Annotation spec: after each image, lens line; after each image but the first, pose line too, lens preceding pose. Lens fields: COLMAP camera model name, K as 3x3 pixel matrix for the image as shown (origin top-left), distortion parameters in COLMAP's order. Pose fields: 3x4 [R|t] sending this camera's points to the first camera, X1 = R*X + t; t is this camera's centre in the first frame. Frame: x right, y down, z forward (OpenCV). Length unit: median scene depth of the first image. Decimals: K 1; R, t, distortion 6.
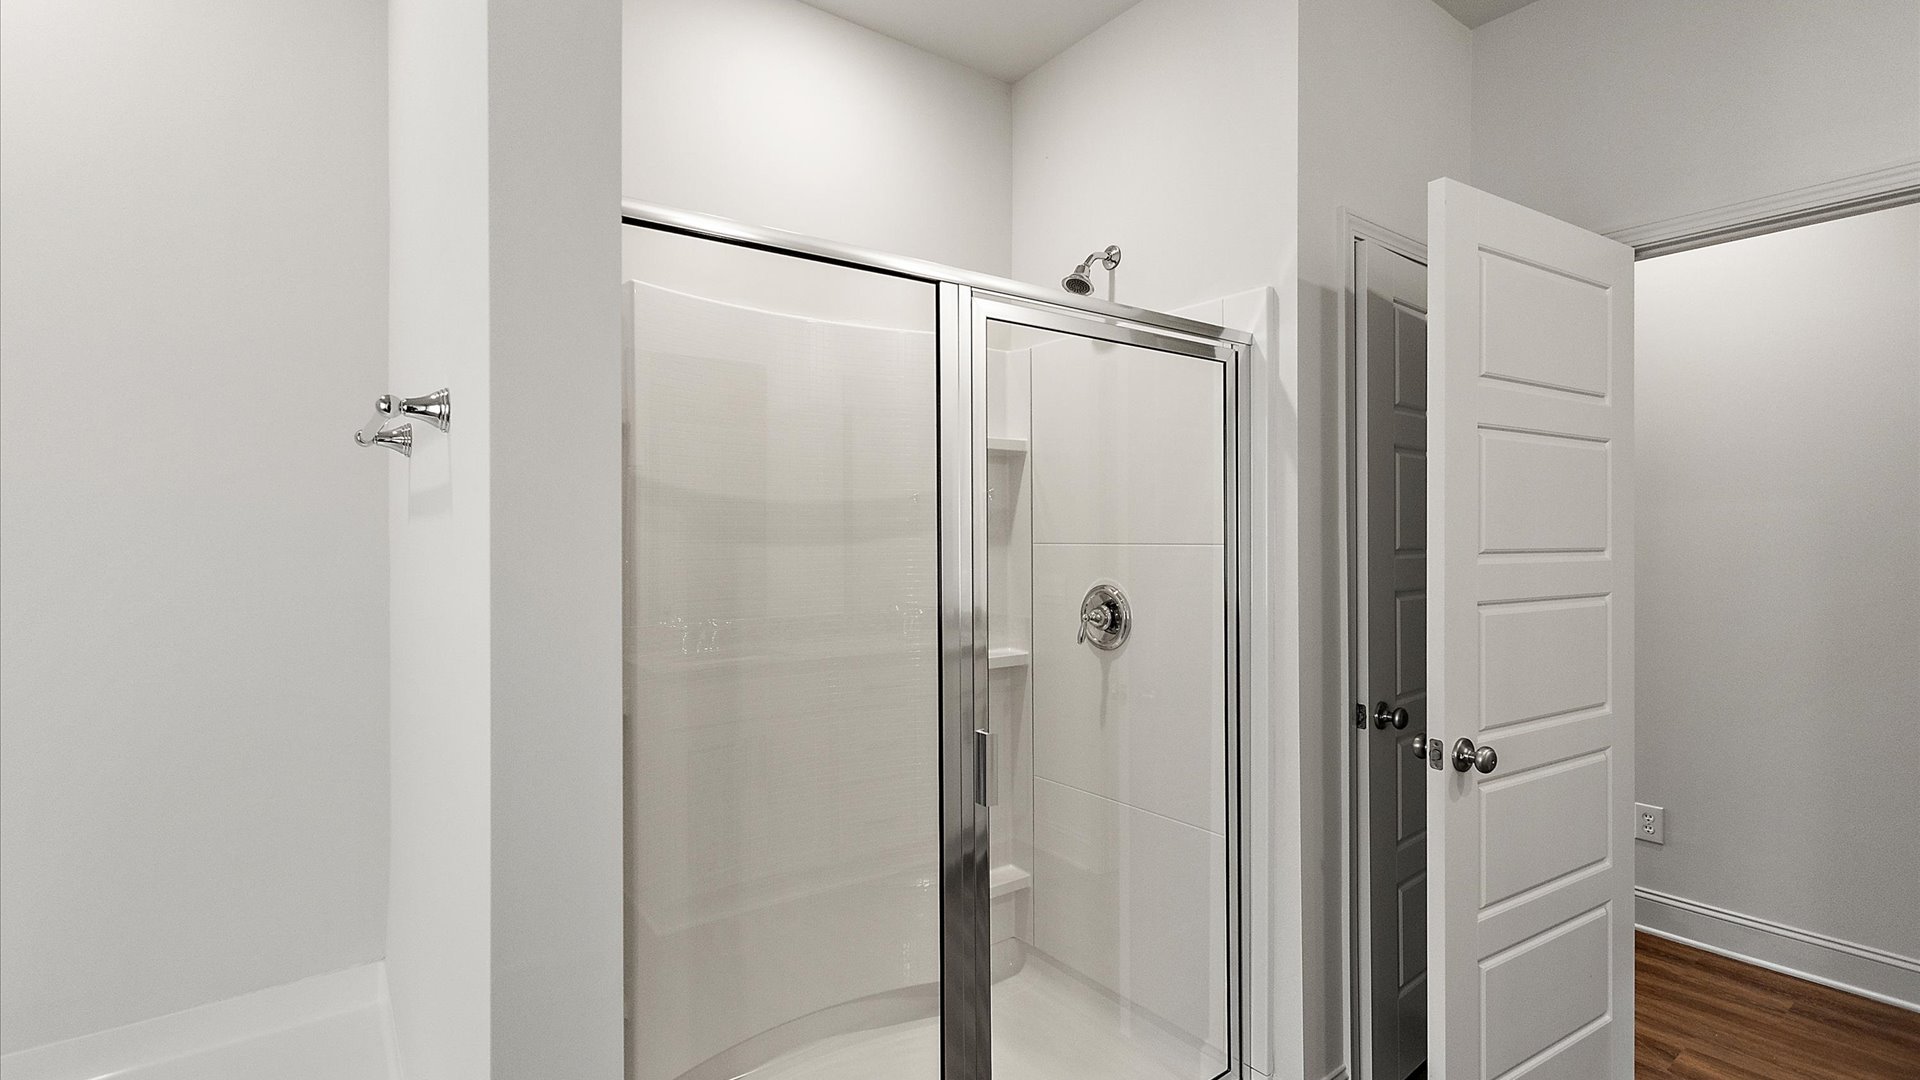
lens RADIAL K [[879.8, 0, 960.7], [0, 879.8, 535.1], [0, 0, 1]] dist [0.017755, 0.000385]
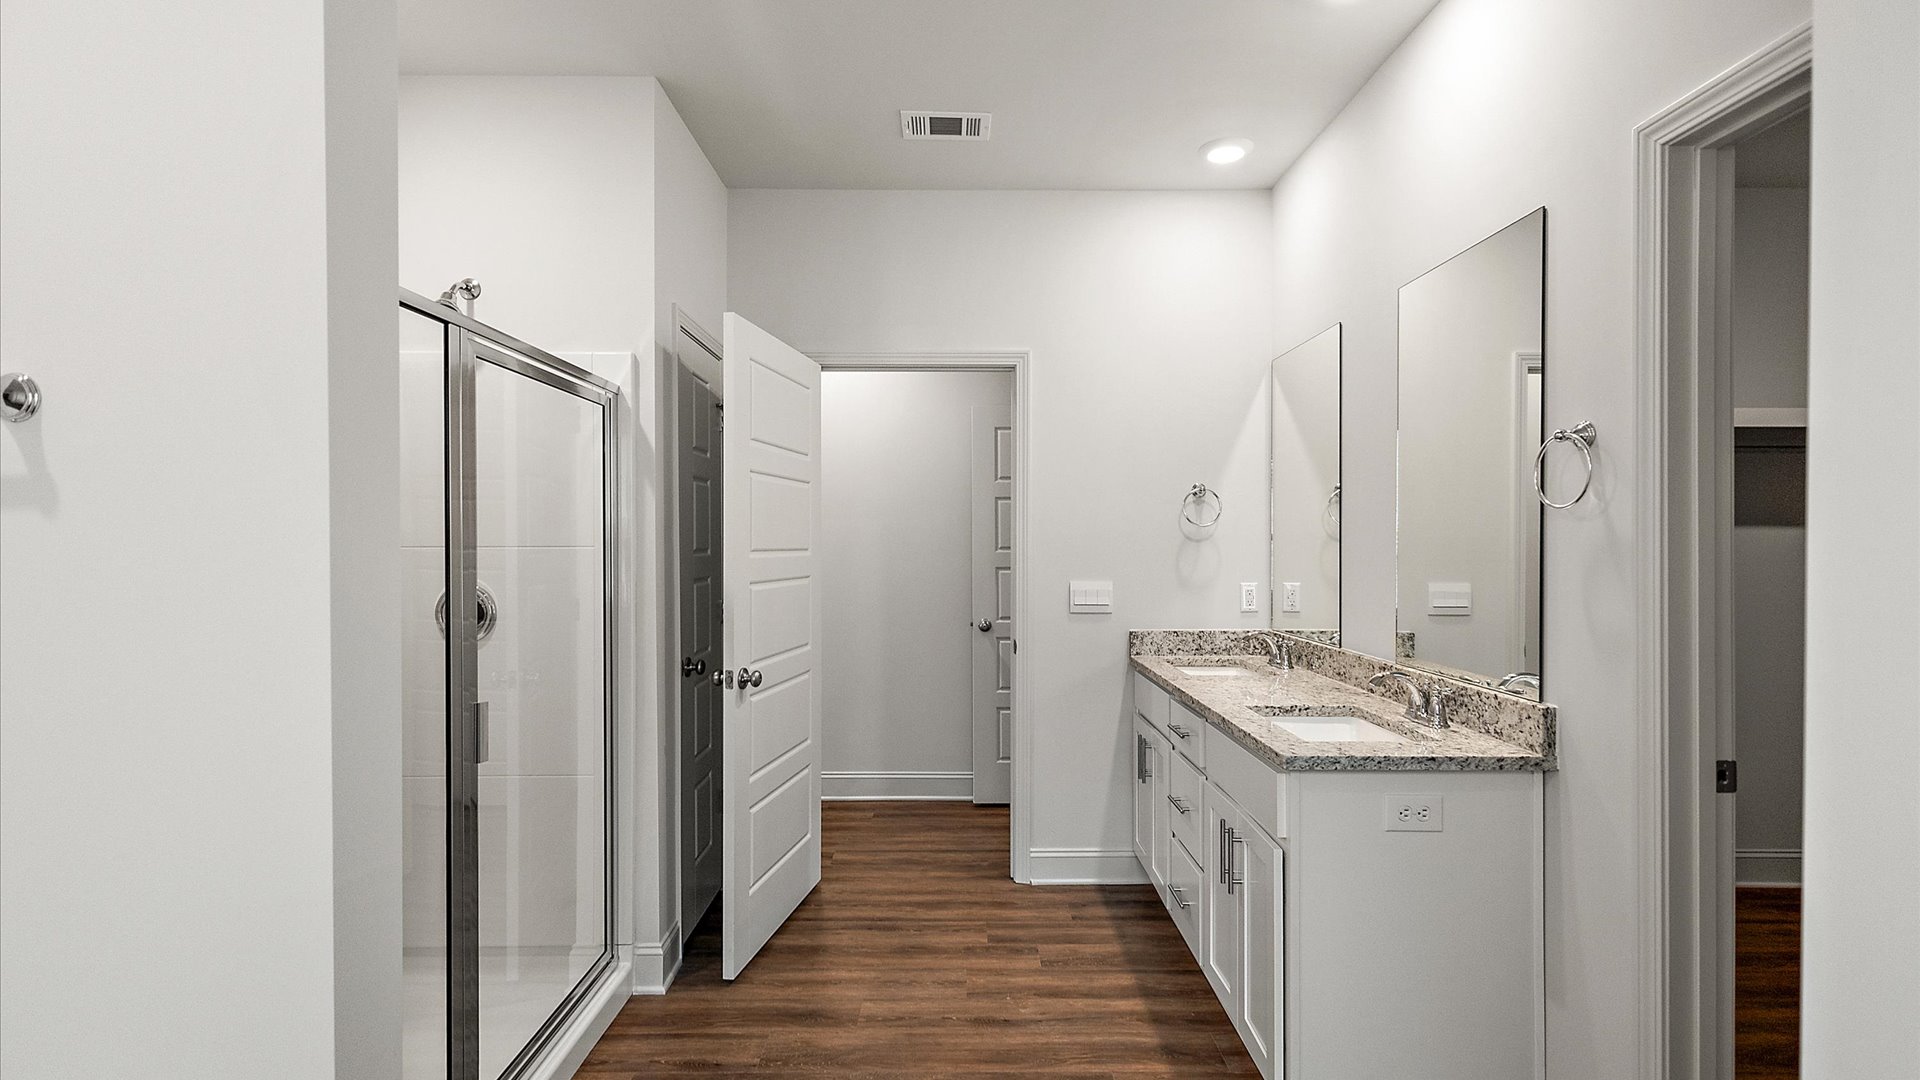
lens RADIAL K [[879.8, 0, 960.7], [0, 879.8, 535.1], [0, 0, 1]] dist [0.017755, 0.000385]
pose [[0.617123, 0.008594, 0.786820, -0.377573], [-0.005474, 0.999963, -0.006628, 0.001727], [-0.786848, -0.000217, 0.617147, -0.214315]]
